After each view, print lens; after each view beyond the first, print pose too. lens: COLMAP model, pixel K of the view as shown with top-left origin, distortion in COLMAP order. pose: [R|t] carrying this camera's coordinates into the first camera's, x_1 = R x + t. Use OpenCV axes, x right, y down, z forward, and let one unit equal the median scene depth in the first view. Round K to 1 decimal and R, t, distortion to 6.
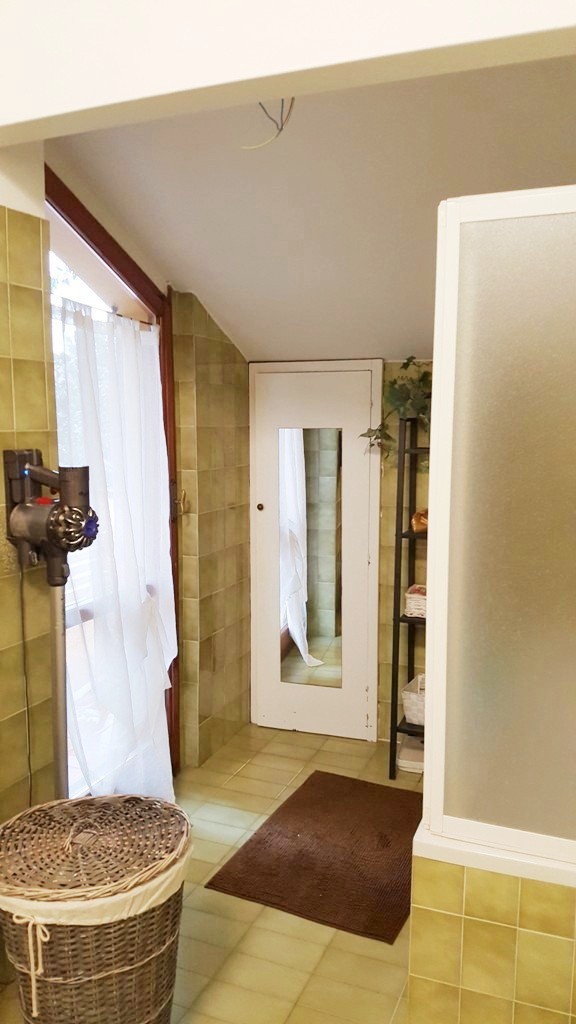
lens RADIAL K [[775.9, 0, 288.0], [0, 775.9, 512.0], [0, 0, 1]] dist [0.210139, -0.445219]
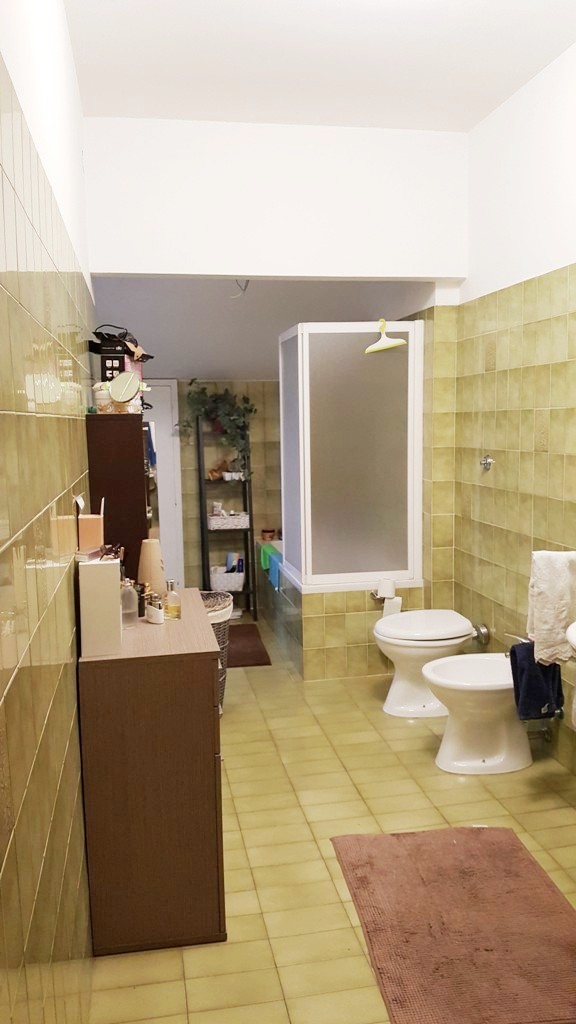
lens RADIAL K [[775.9, 0, 288.0], [0, 775.9, 512.0], [0, 0, 1]] dist [0.210139, -0.445219]
pose [[0.841862, -0.073430, 0.534674, -0.711641], [0.077516, 0.996880, 0.014856, 0.092873], [-0.534097, 0.028939, 0.844928, -0.615338]]
